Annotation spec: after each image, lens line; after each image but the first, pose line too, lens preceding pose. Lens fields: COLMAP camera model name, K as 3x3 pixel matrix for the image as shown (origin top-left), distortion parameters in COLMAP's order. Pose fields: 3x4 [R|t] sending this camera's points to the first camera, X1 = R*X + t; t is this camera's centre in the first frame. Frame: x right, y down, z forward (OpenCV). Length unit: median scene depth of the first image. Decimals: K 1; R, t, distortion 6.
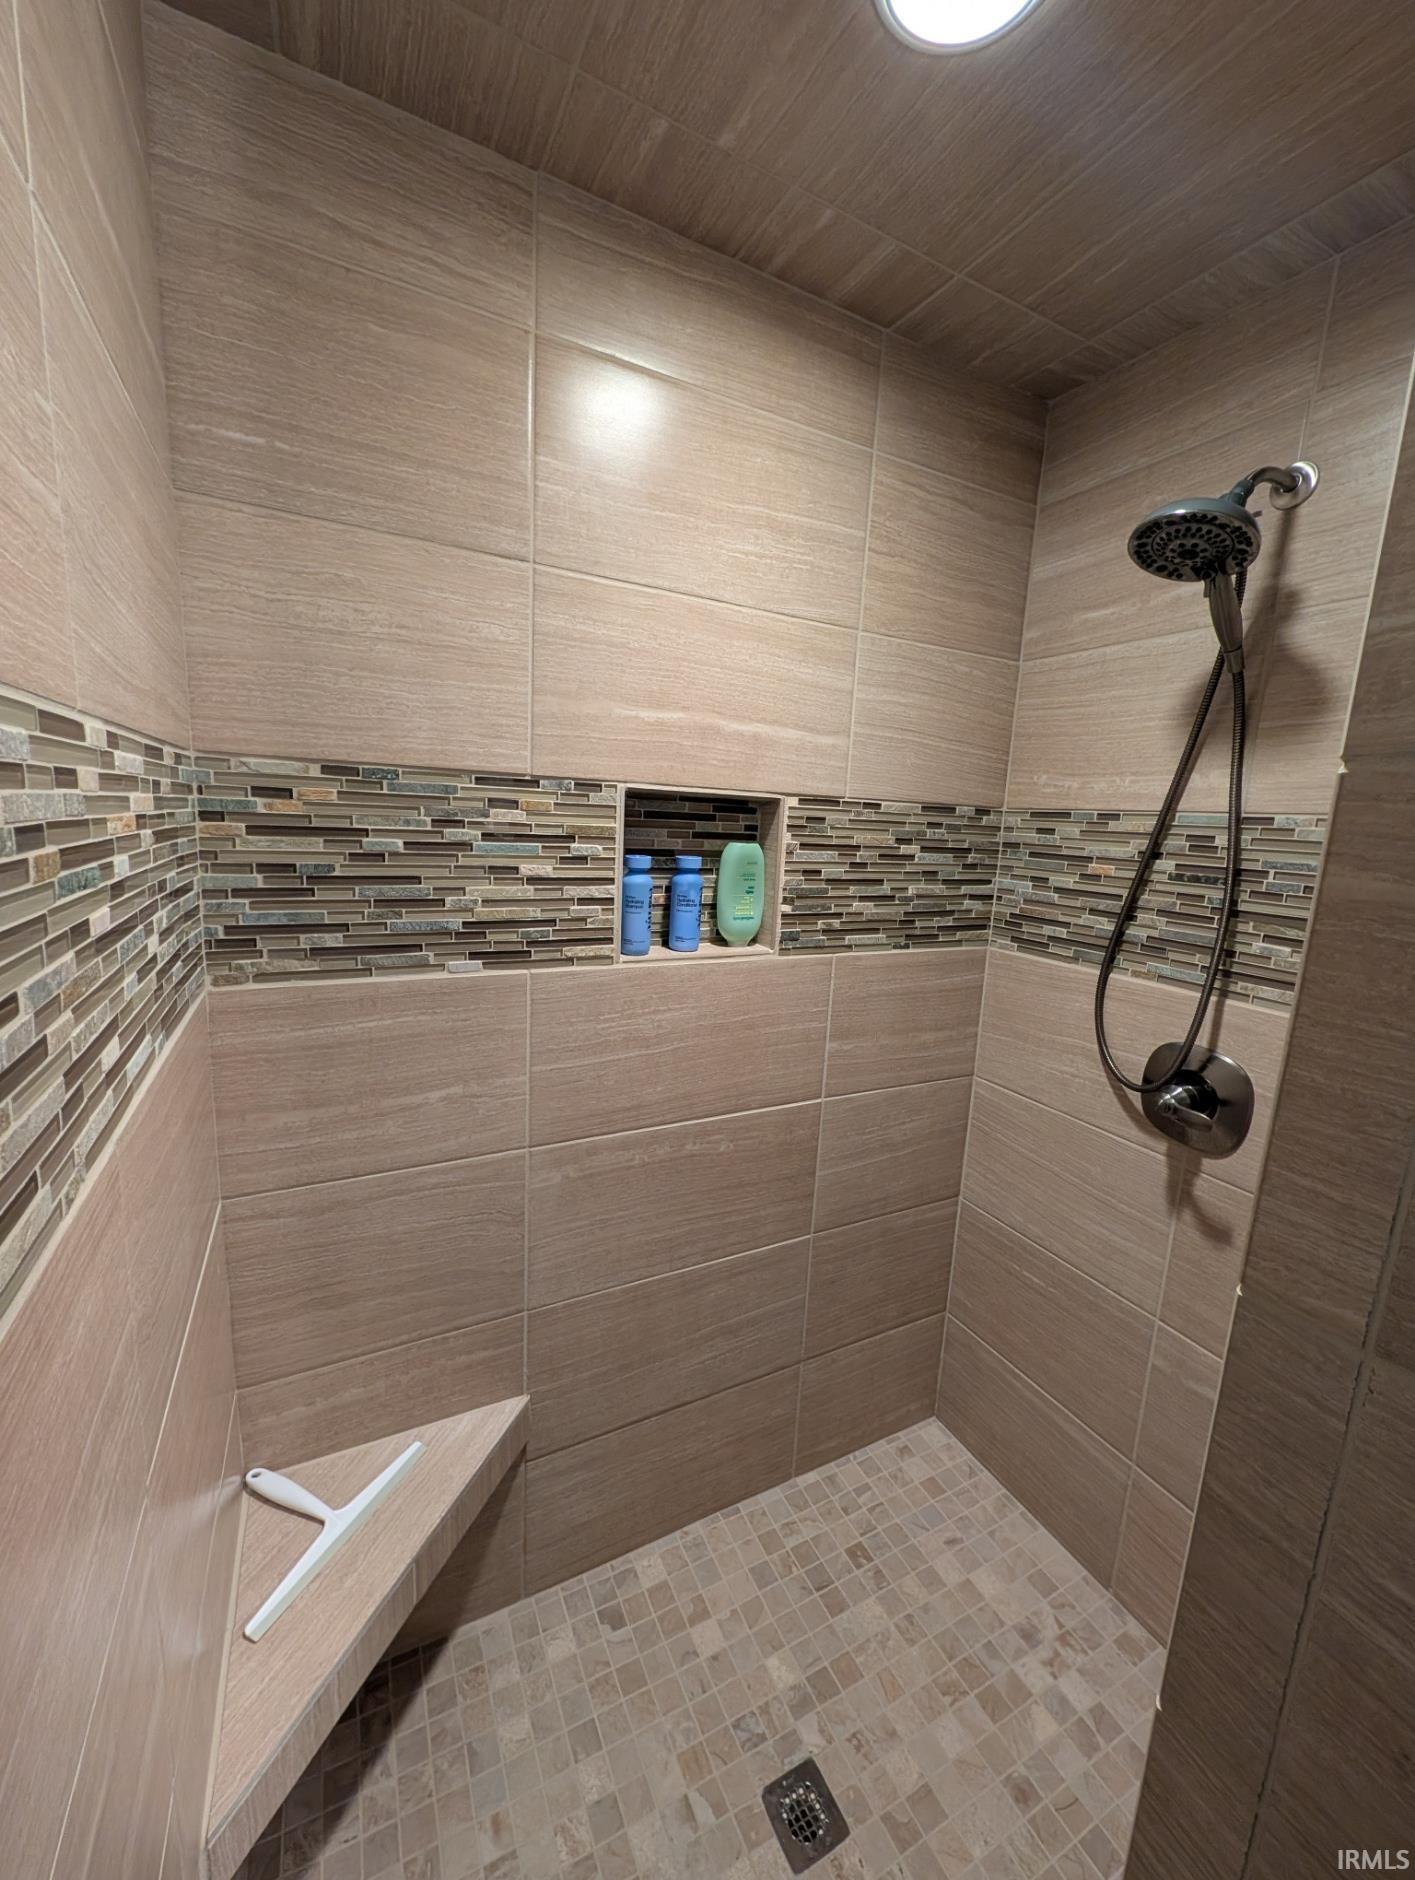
lens RADIAL K [[729.6, 0, 701.7], [0, 729.6, 944.1], [0, 0, 1]] dist [-0.001439, -0.000252]
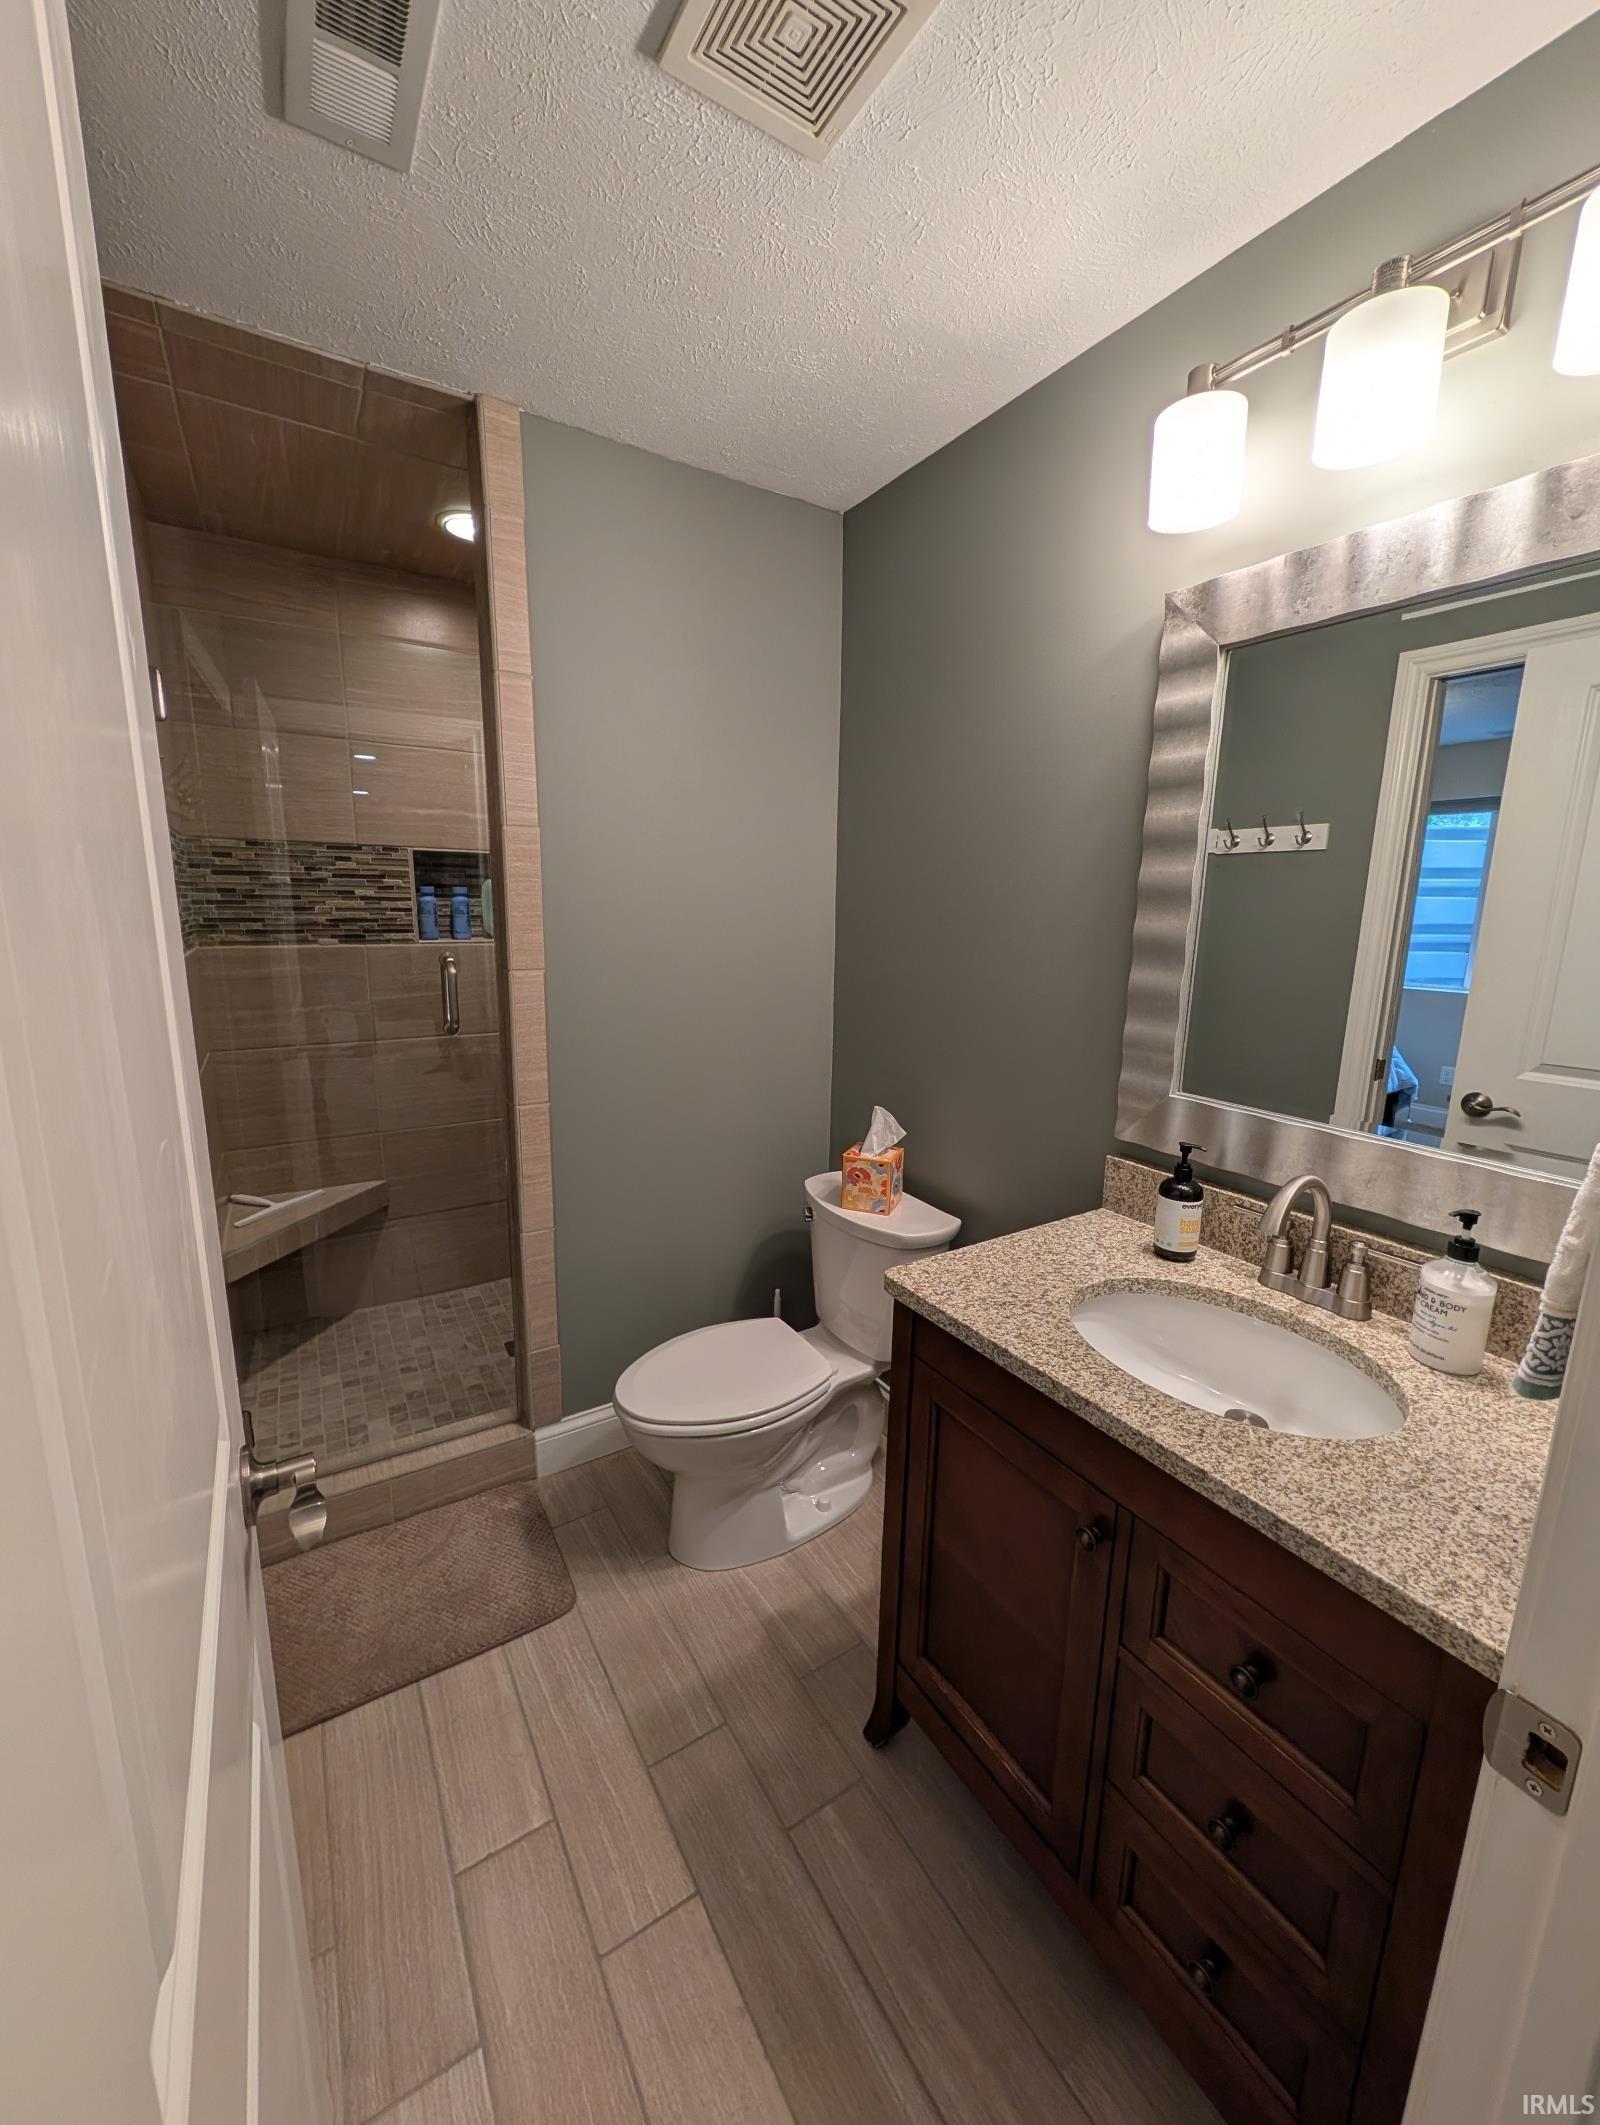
lens RADIAL K [[824.7, 0, 795.9], [0, 824.7, 1064.1], [0, 0, 1]] dist [-0.001439, -0.000252]
pose [[0.995118, -0.048828, 0.085768, 0.719015], [0.046728, 0.998561, 0.026318, 0.356095], [-0.086929, -0.022182, 0.995967, -1.328813]]
